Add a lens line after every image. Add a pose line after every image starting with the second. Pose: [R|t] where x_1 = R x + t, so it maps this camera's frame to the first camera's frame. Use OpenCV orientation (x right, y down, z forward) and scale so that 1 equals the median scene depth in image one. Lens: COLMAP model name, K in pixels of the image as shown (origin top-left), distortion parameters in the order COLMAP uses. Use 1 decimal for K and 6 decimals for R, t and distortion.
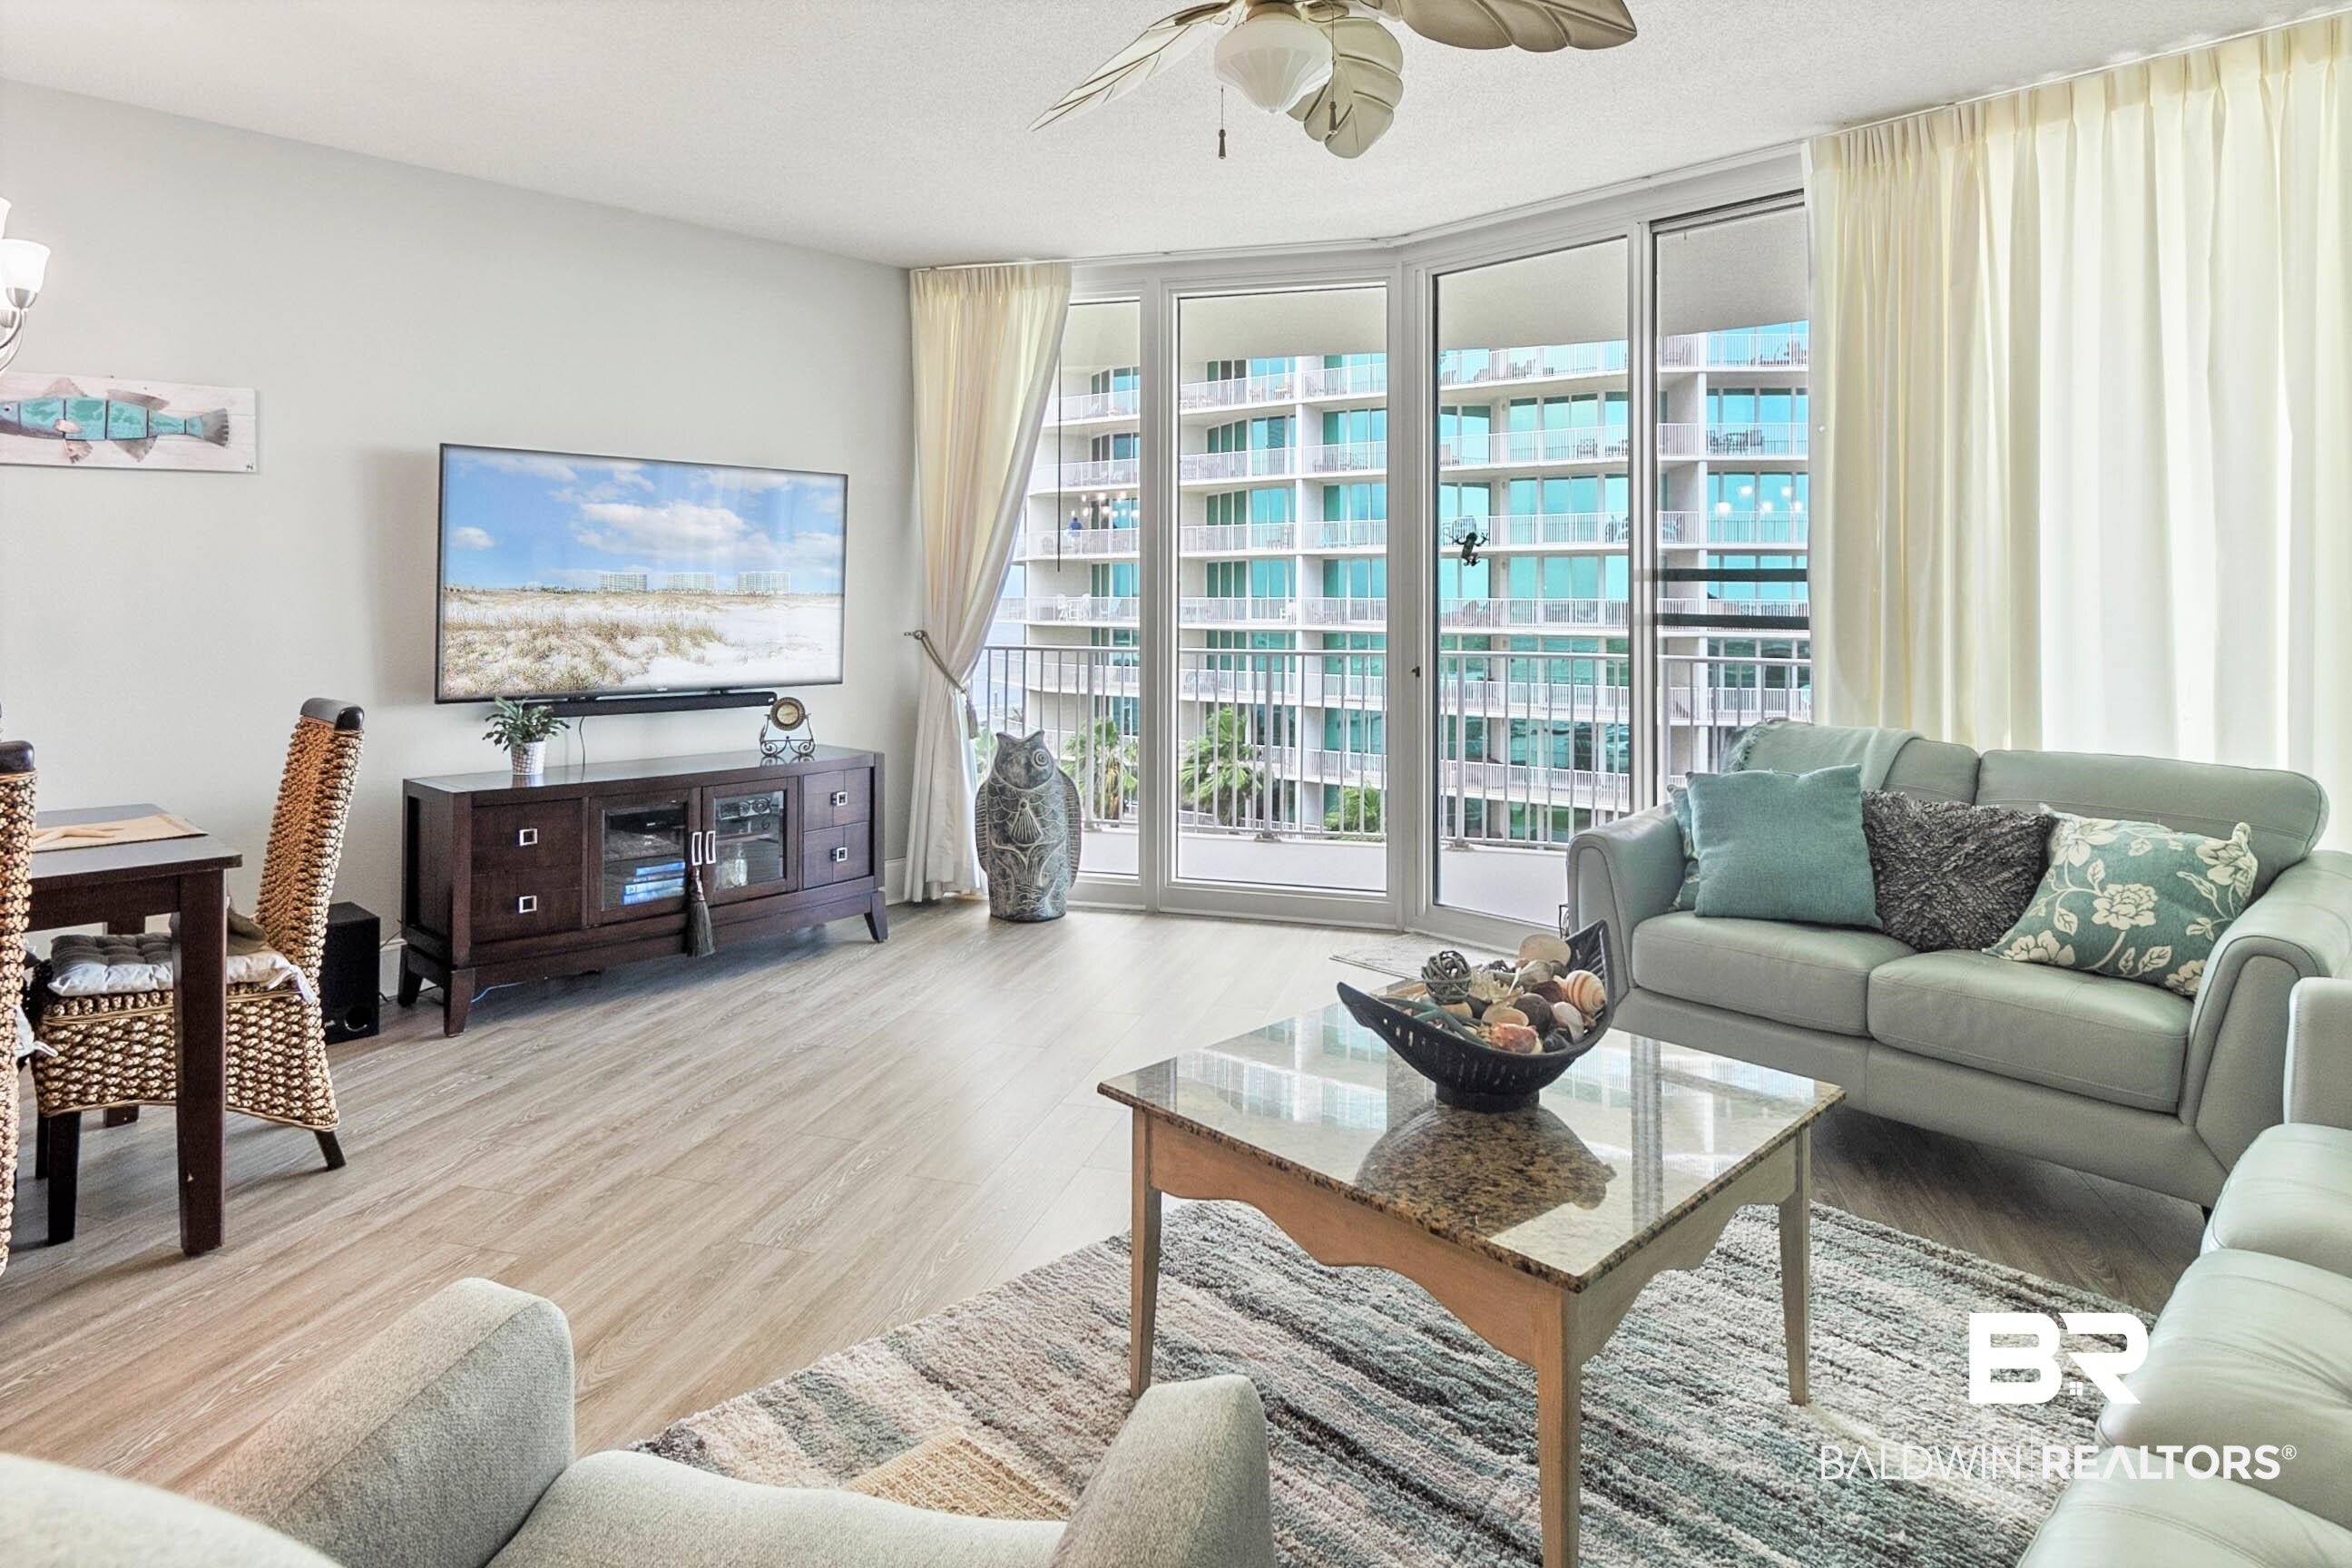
lens RADIAL K [[1302.6, 0, 1157.9], [0, 1302.6, 587.5], [0, 0, 1]] dist [0.002039, -0.001041]
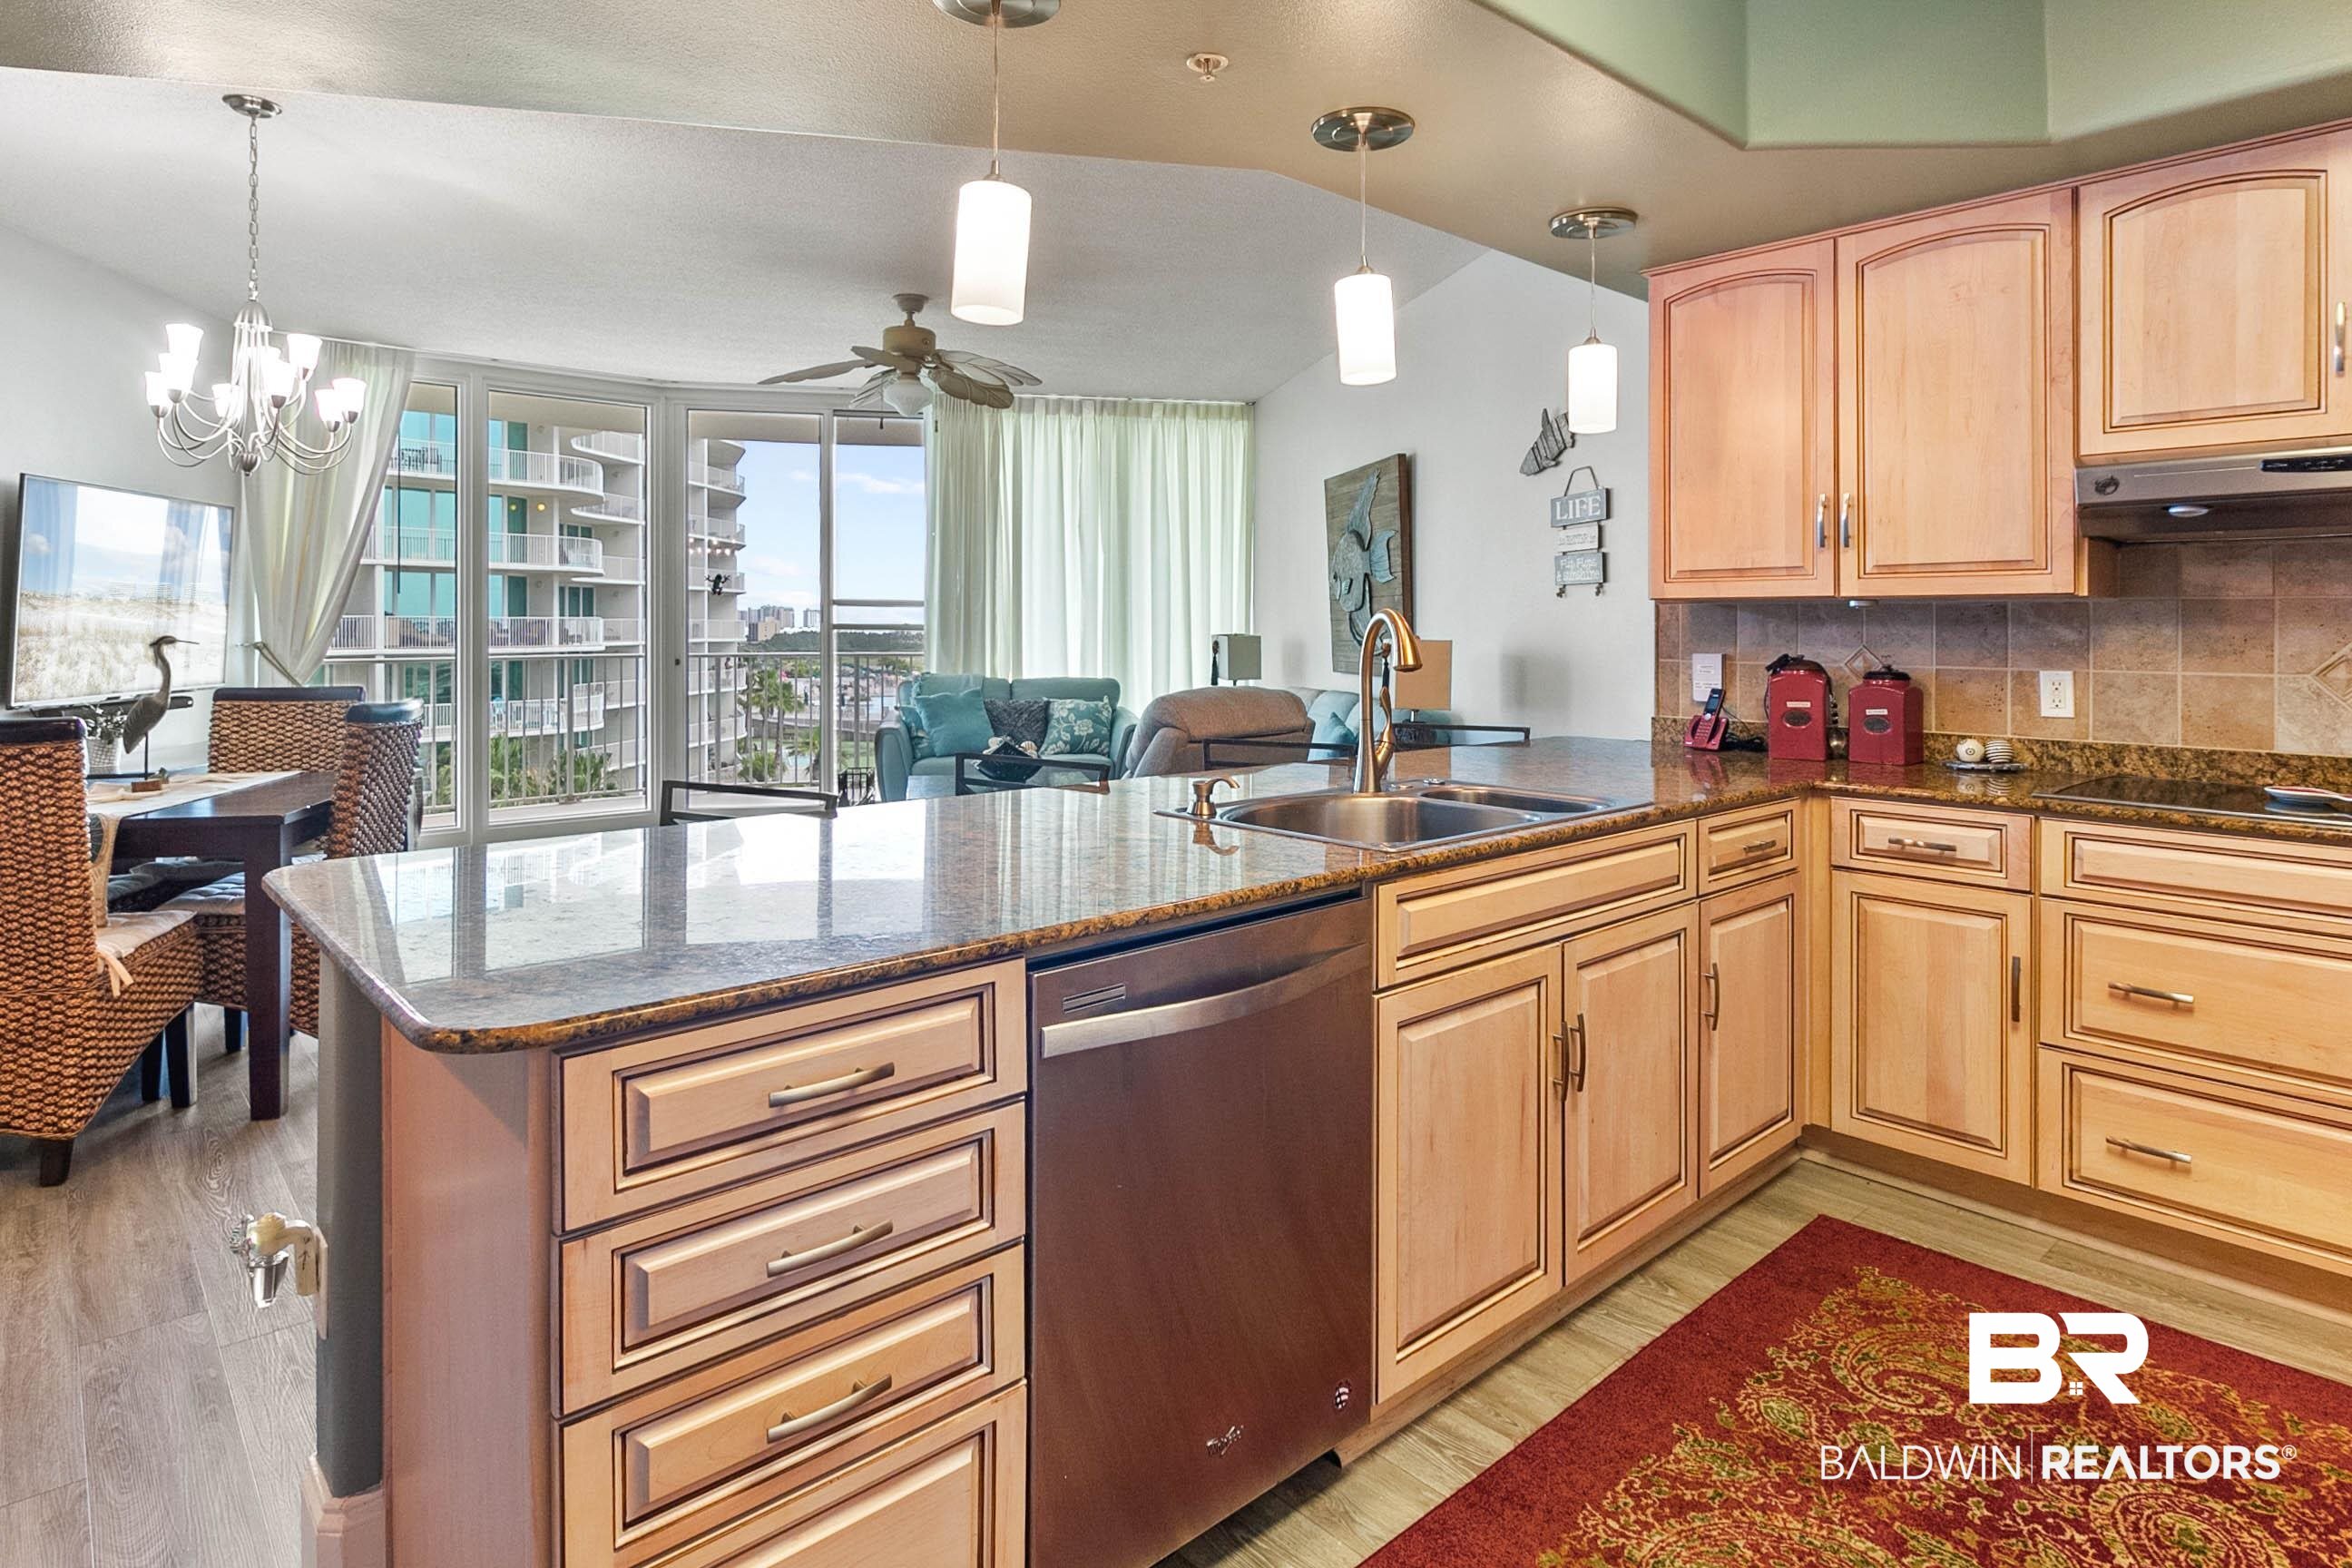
lens RADIAL K [[1302.6, 0, 1201.7], [0, 1302.6, 635.0], [0, 0, 1]] dist [0.002039, -0.001041]
pose [[0.529998, -0.011265, 0.847924, -1.030079], [-0.008251, 0.999796, 0.018440, -0.002451], [-0.847958, -0.016770, 0.529797, -0.470930]]
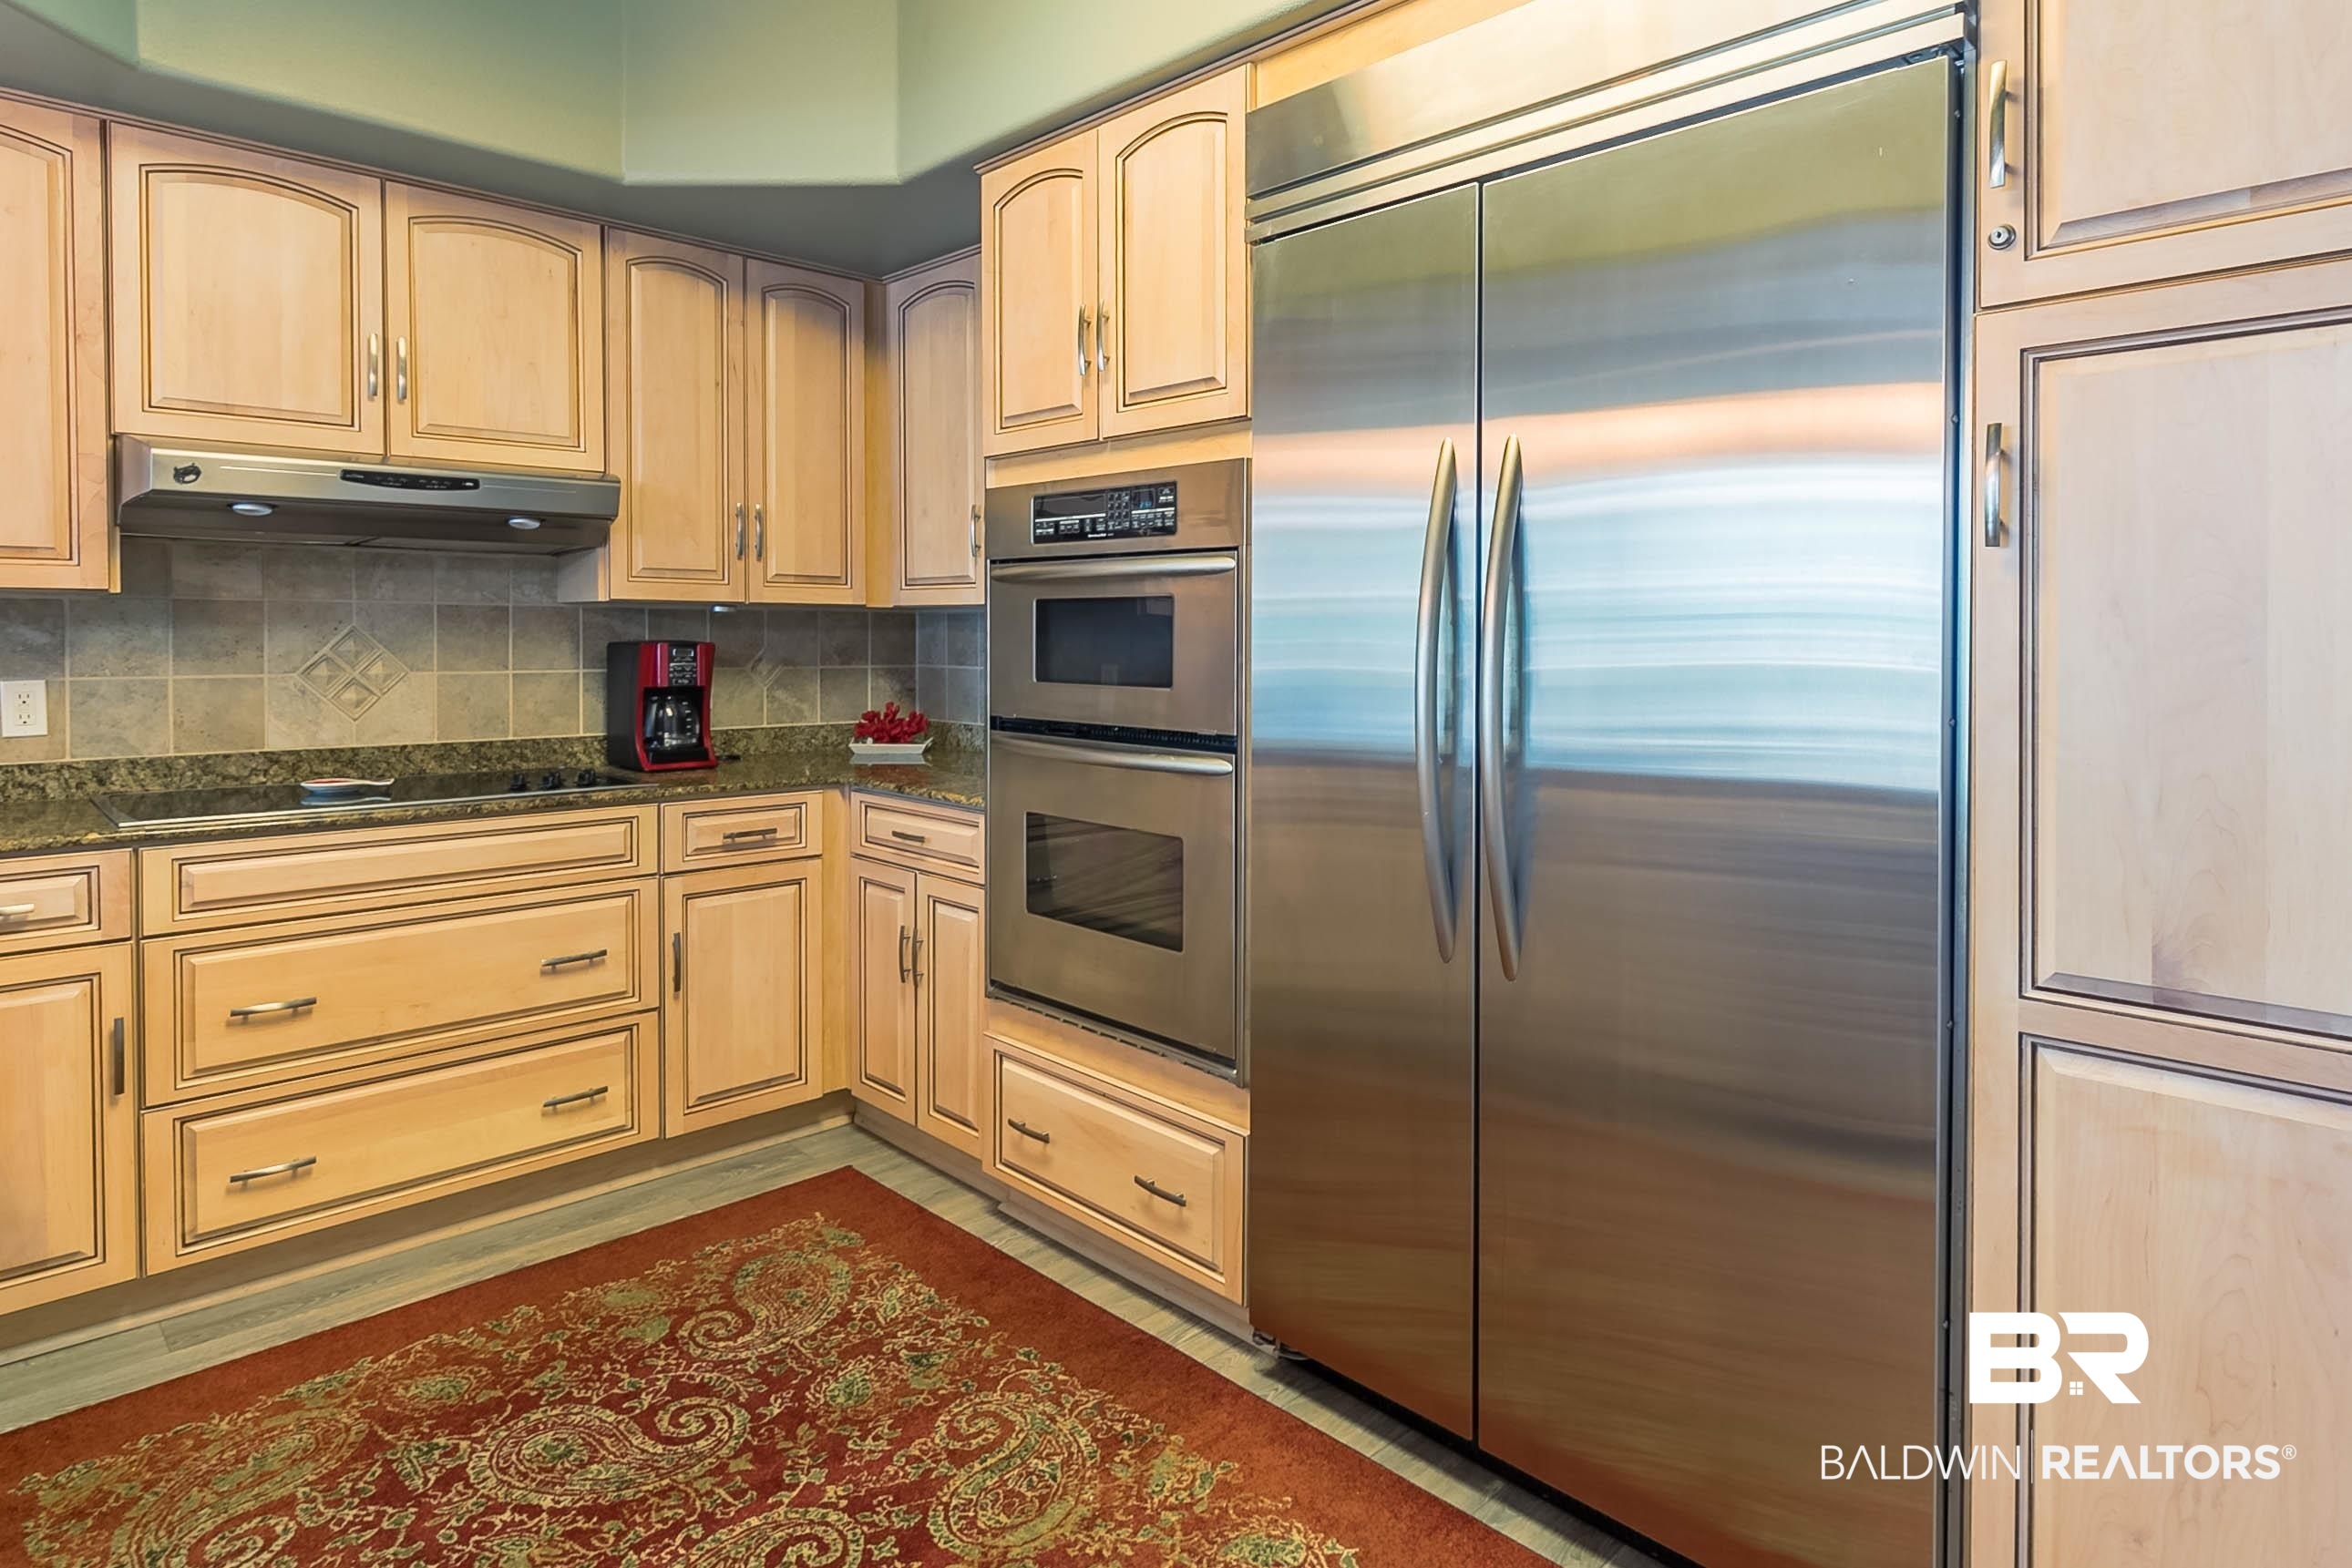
lens RADIAL K [[1302.5, 0, 1193.8], [0, 1302.5, 650.6], [0, 0, 1]] dist [0.002039, -0.001041]
pose [[-0.864475, -0.016197, 0.502414, -0.927607], [-0.012511, 0.999864, 0.010708, -0.000121], [-0.502520, 0.002971, -0.864561, -0.213747]]
